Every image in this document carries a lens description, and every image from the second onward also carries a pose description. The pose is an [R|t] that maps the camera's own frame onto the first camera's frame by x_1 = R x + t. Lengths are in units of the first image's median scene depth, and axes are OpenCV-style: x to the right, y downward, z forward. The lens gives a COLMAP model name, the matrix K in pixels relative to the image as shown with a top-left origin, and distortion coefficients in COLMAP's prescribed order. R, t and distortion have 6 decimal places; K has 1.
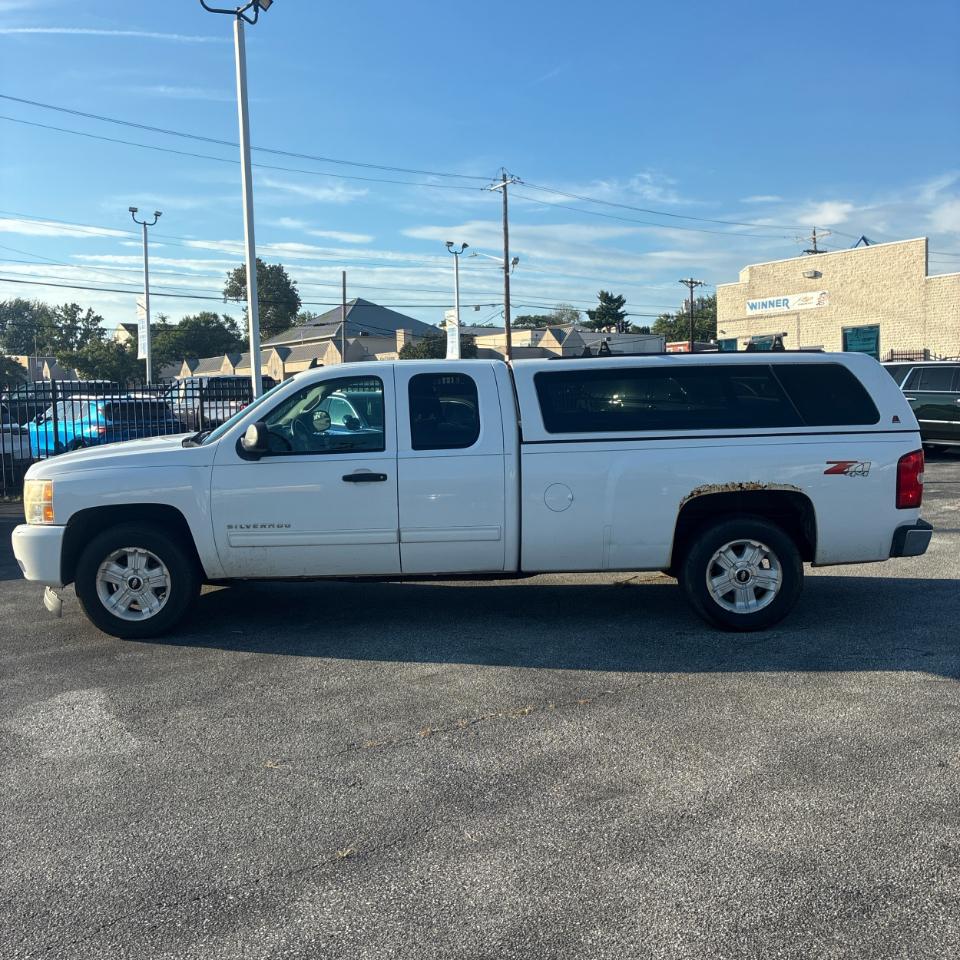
lens RADIAL K [[981.0, 0, 482.4], [0, 981.0, 474.9], [0, 0, 1]] dist [0.039241, -0.035775]
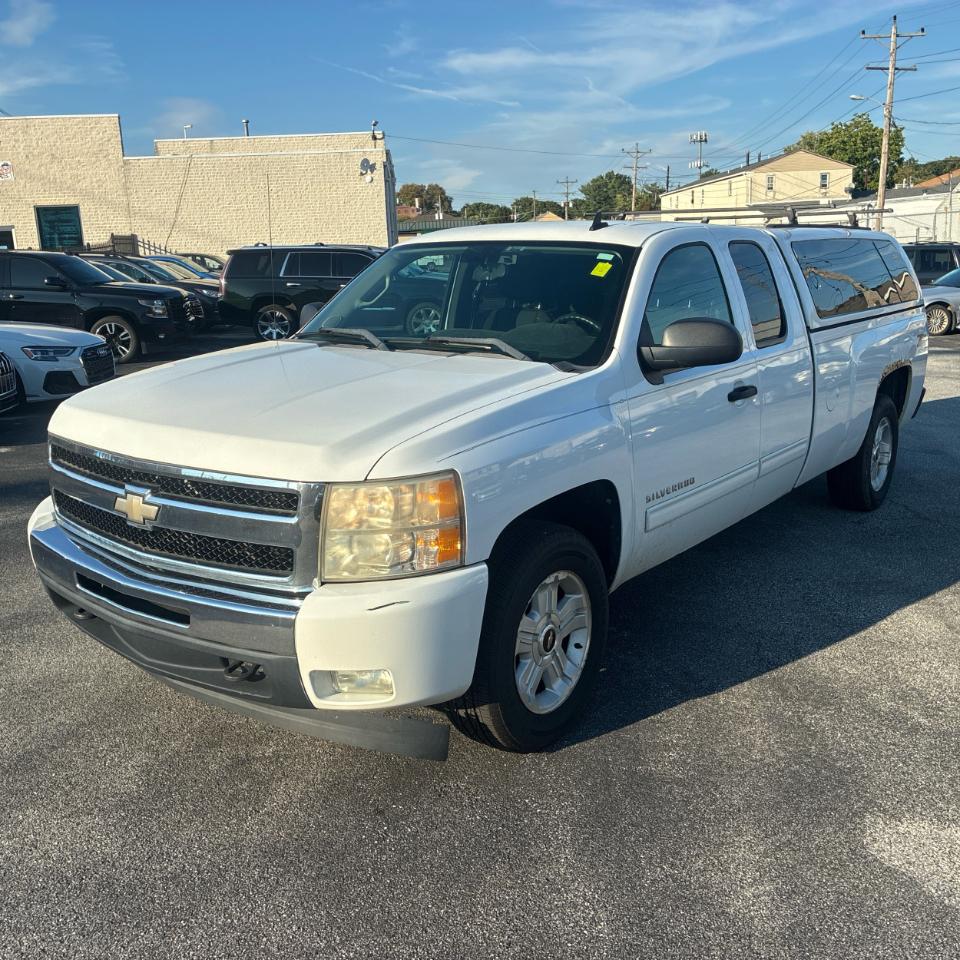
lens RADIAL K [[966.2, 0, 477.8], [0, 966.2, 476.1], [0, 0, 1]] dist [0.048479, -0.042567]
pose [[0.588992, -0.165484, 0.791014, -0.153193], [0.074246, 0.985751, 0.150940, -0.011166], [-0.804721, -0.030172, 0.592886, 0.145790]]
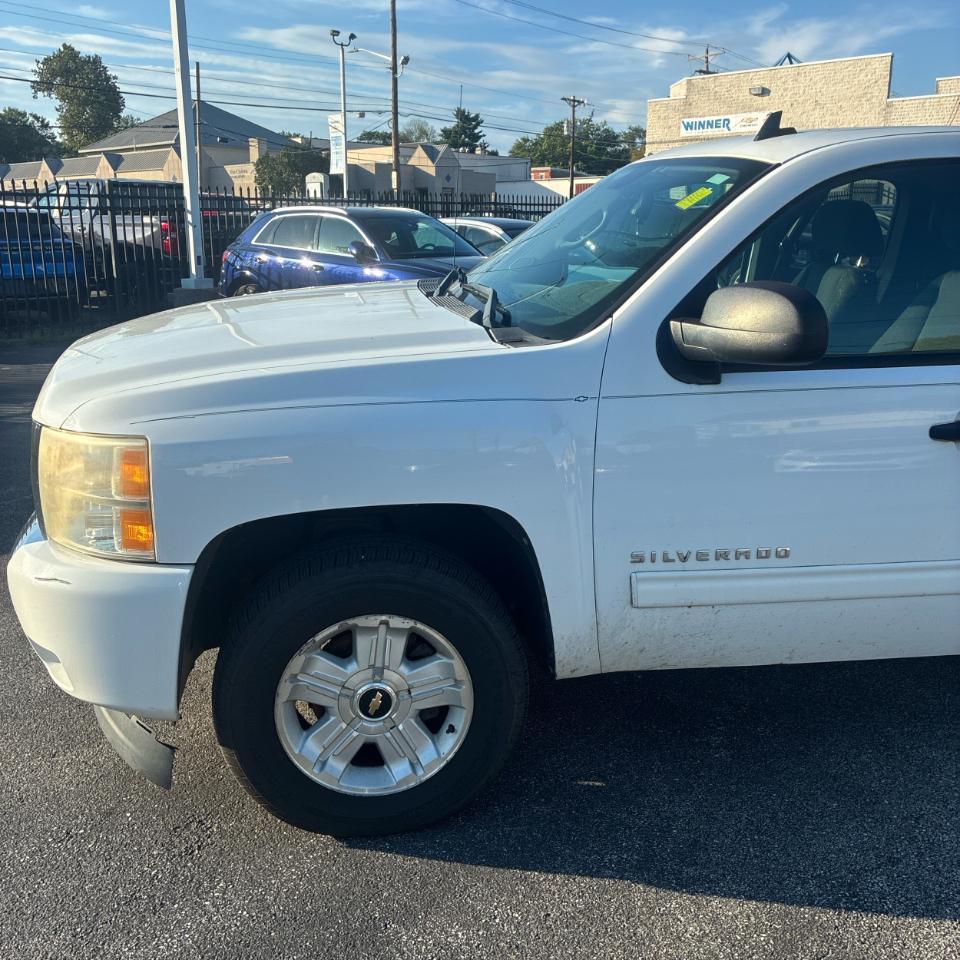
lens RADIAL K [[966.2, 0, 477.8], [0, 966.2, 476.1], [0, 0, 1]] dist [0.048479, -0.042567]
pose [[0.986233, -0.010701, 0.165014, -0.074902], [-0.018388, 0.984618, 0.173749, -0.008410], [-0.164335, -0.174392, 0.970866, 0.128881]]
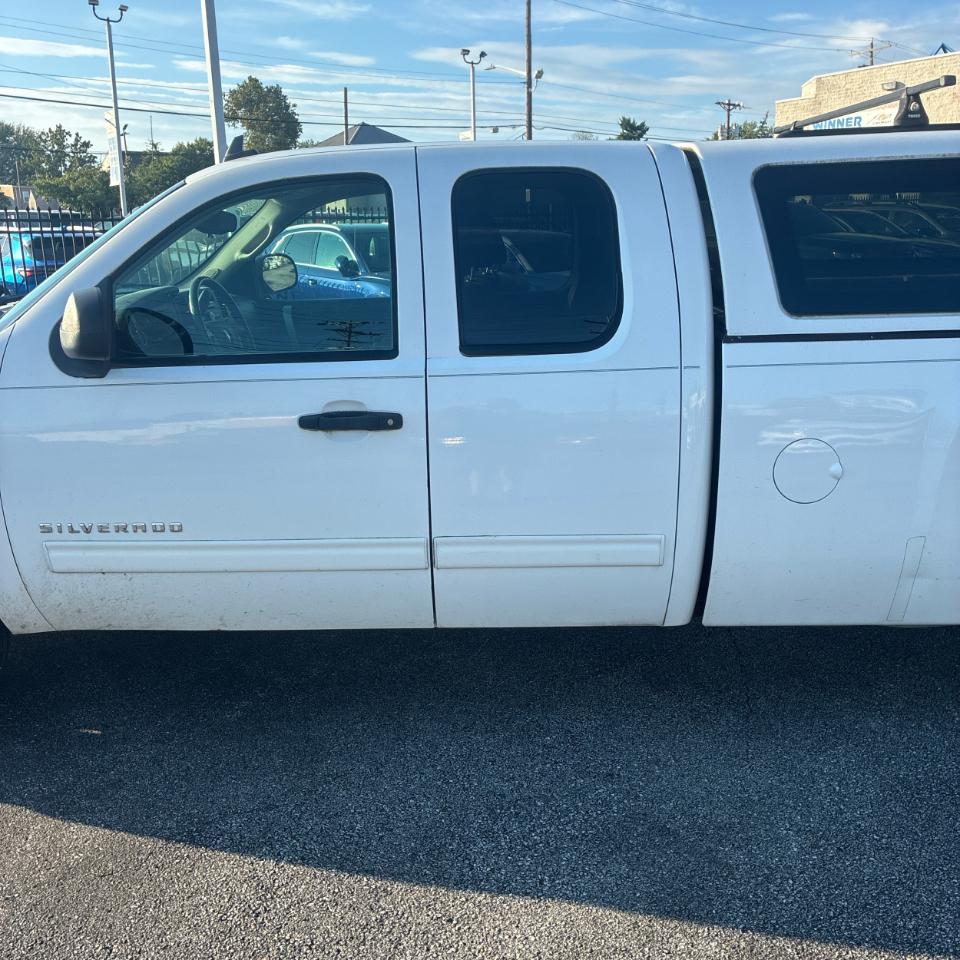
lens RADIAL K [[973.6, 0, 480.0], [0, 973.6, 480.0], [0, 0, 1]] dist [0.017040, 0.028135]
pose [[0.999918, 0.008148, -0.009919, -0.011668], [-0.006373, 0.985871, 0.167383, -0.008508], [0.011143, -0.167306, 0.985842, 0.113799]]
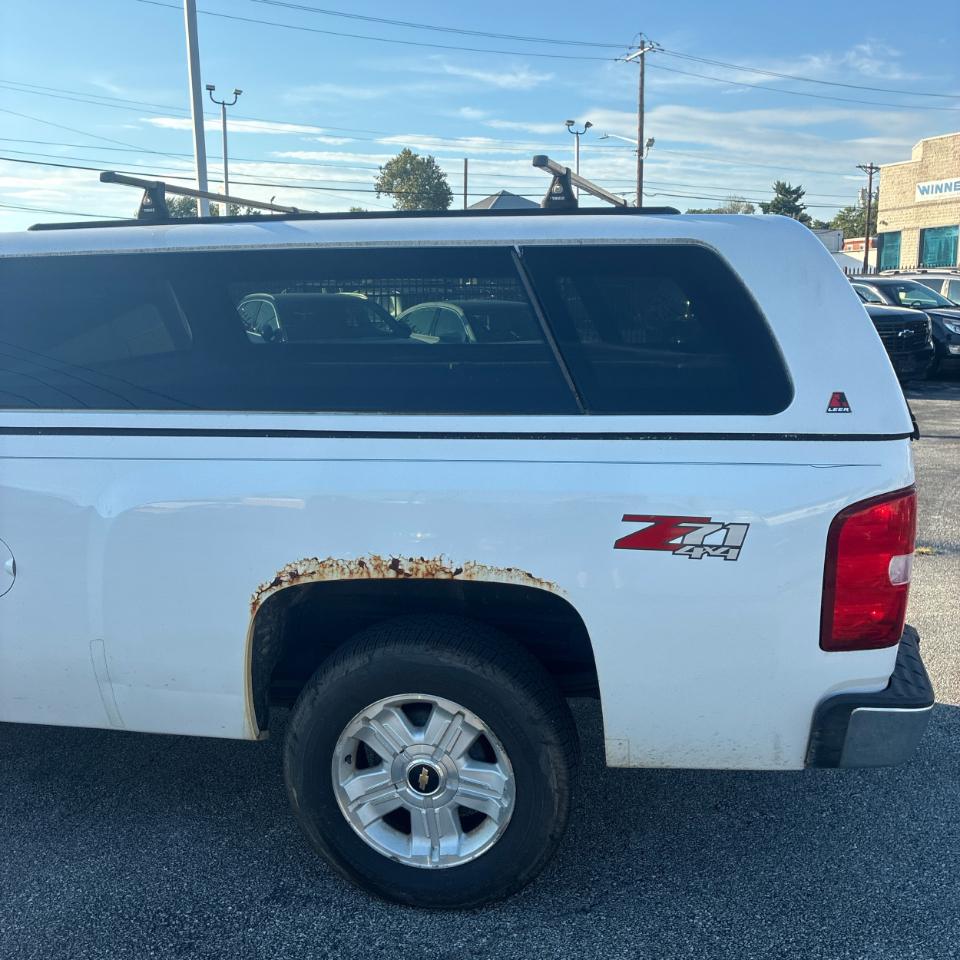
lens RADIAL K [[981.0, 0, 482.4], [0, 981.0, 474.9], [0, 0, 1]] dist [0.039241, -0.035775]
pose [[0.984917, 0.041323, -0.168022, 0.069720], [-0.024354, 0.994504, 0.101829, -0.012430], [0.171307, -0.096201, 0.980510, 0.123390]]
